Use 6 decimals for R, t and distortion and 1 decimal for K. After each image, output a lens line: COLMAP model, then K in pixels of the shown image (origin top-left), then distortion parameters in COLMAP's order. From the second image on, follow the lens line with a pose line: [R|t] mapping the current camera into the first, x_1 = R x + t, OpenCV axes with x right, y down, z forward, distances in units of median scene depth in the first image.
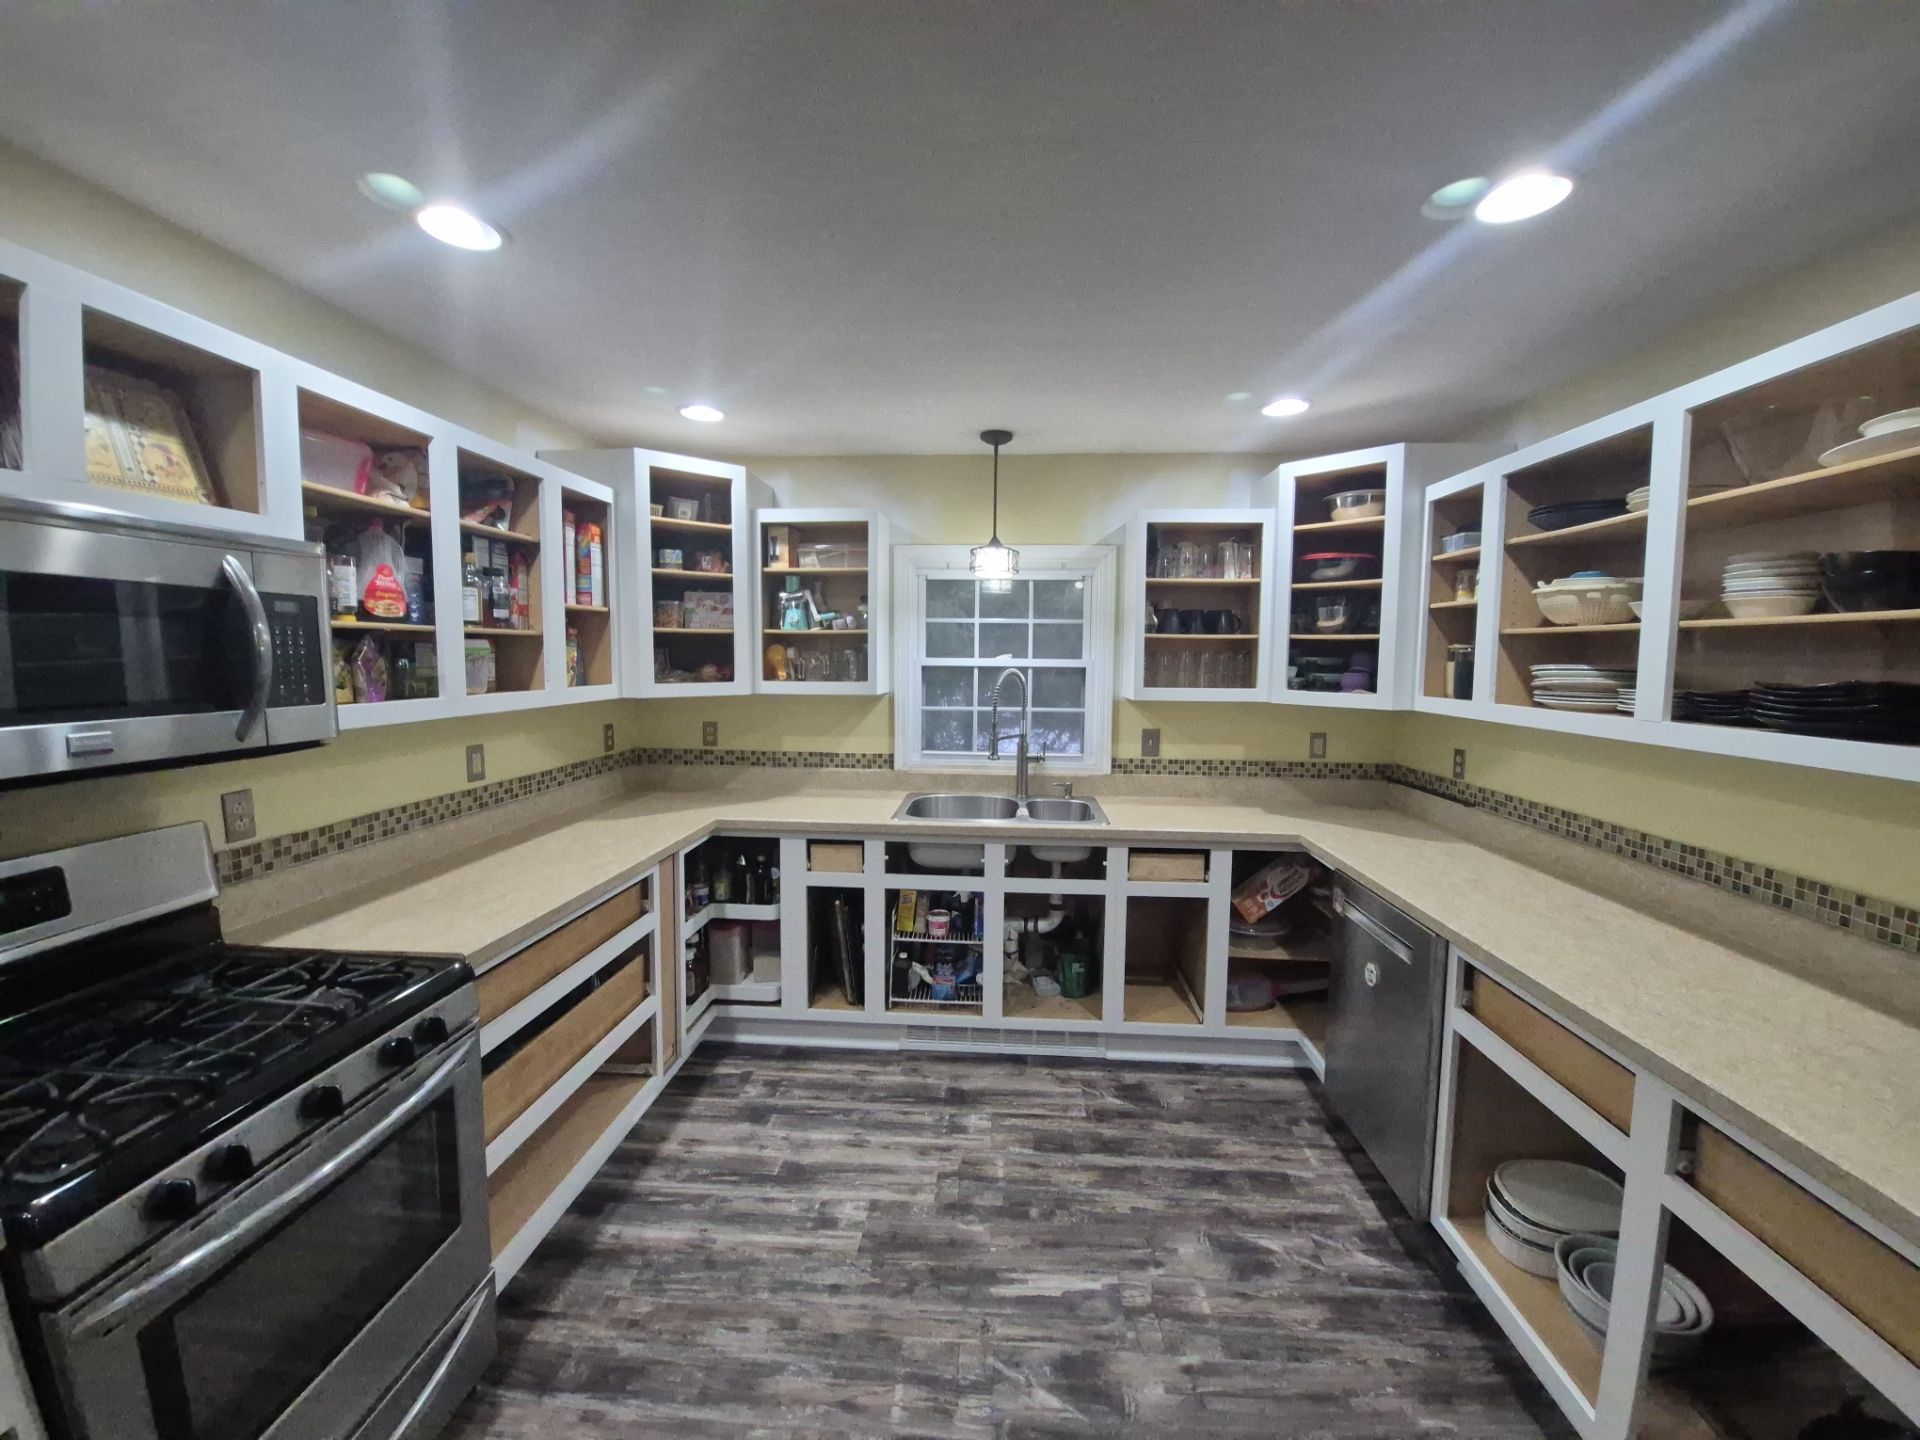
lens RADIAL K [[759.3, 0, 958.5], [0, 759.3, 714.5], [0, 0, 1]] dist [-0.000051, -0.010757]
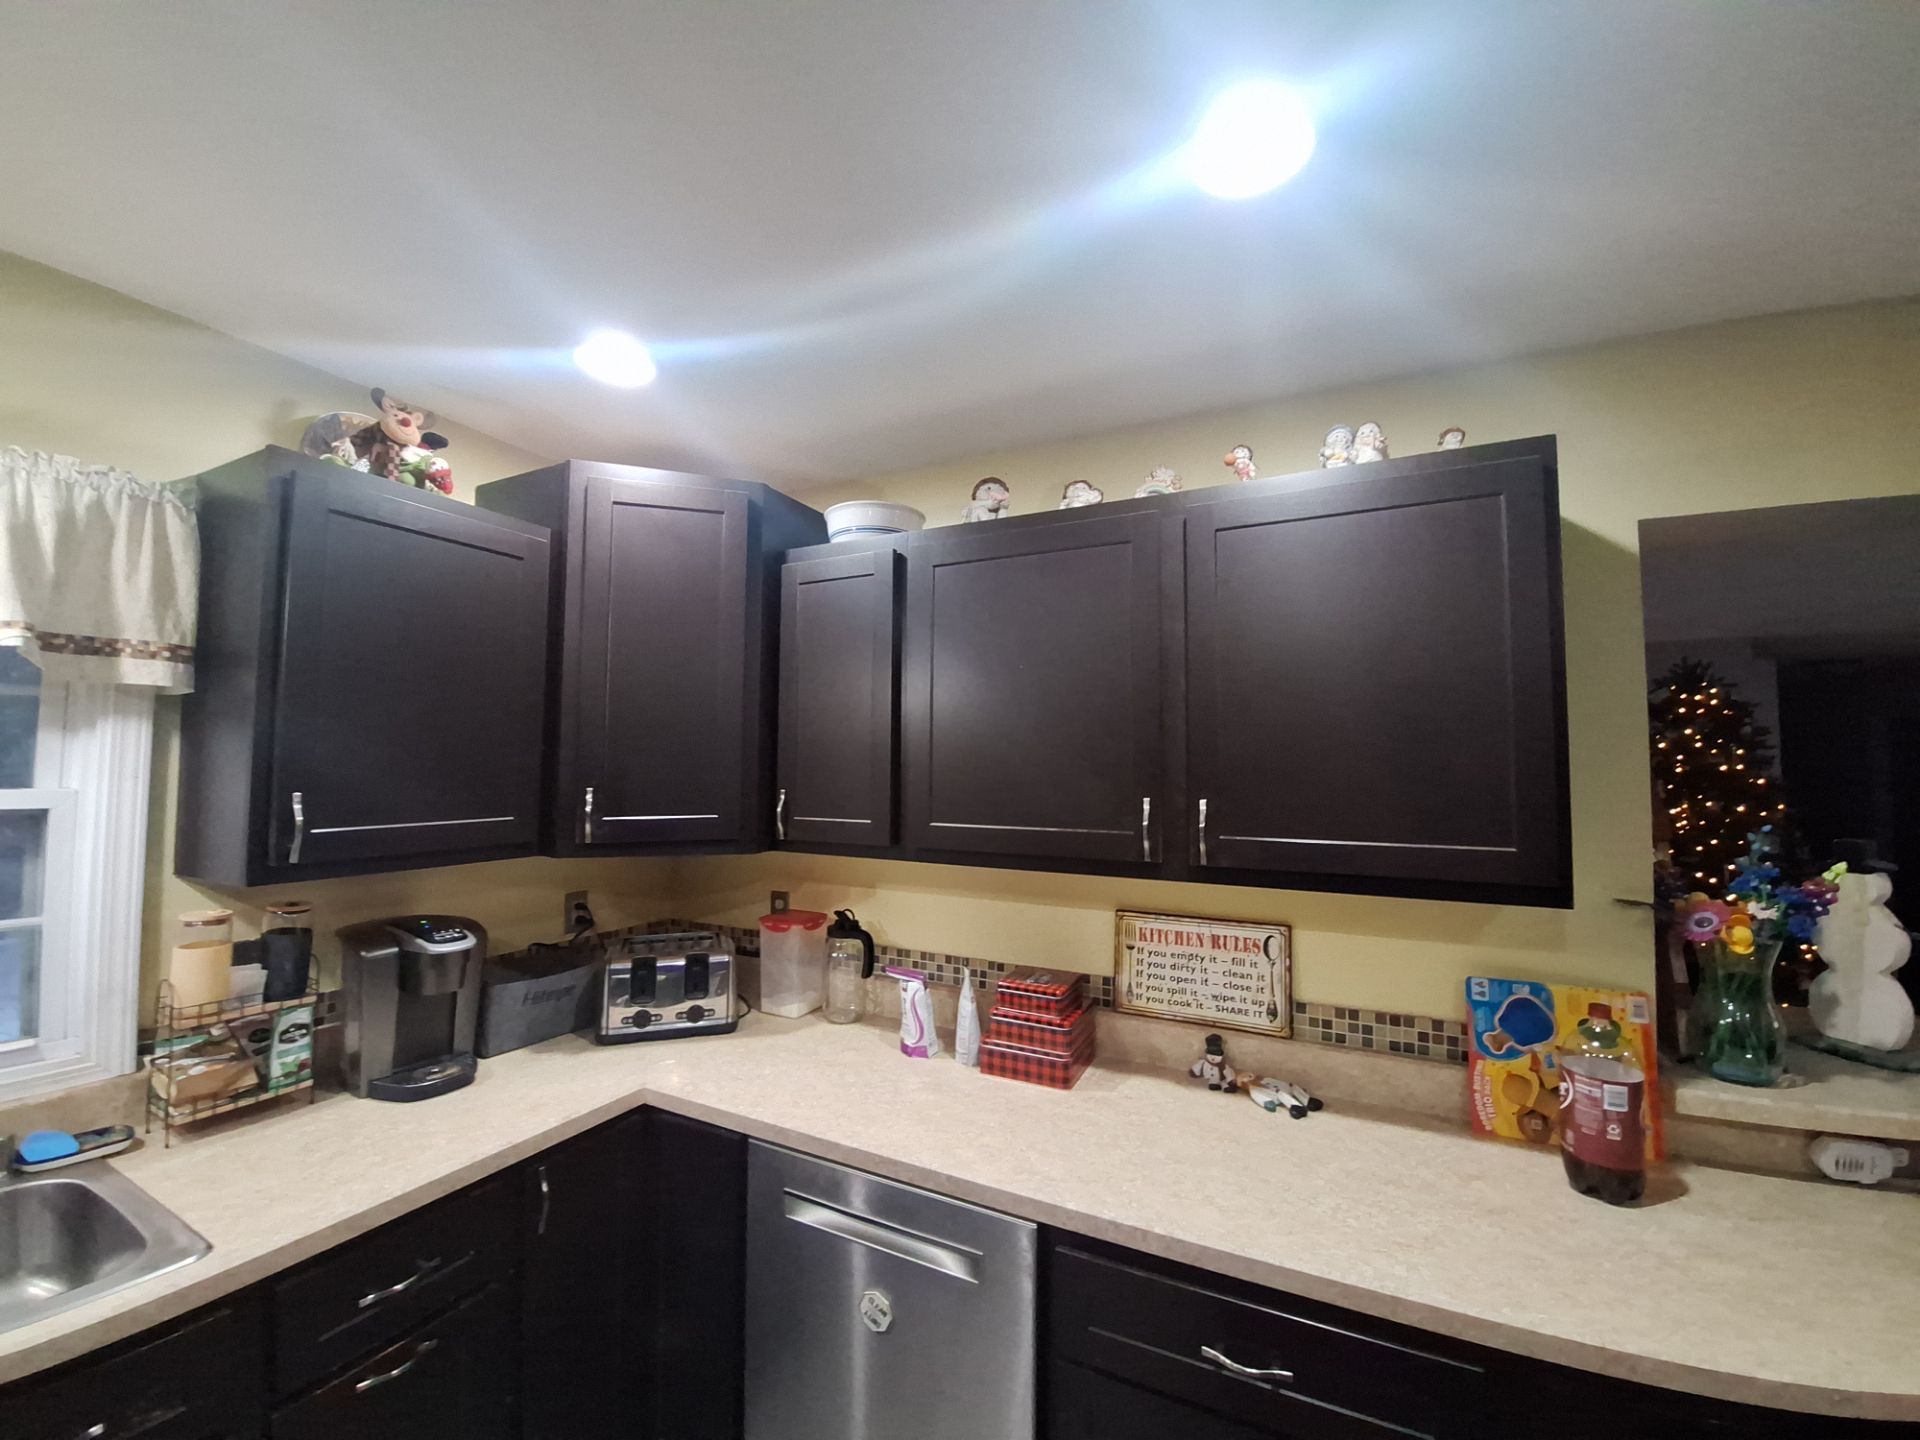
lens RADIAL K [[761.6, 0, 956.8], [0, 761.6, 725.7], [0, 0, 1]] dist [-0.001632, -0.009399]
pose [[0.392581, 0.043410, 0.918692, 0.002180], [0.067829, 0.994799, -0.075991, -0.066536], [-0.917213, 0.092147, 0.387595, 0.647951]]
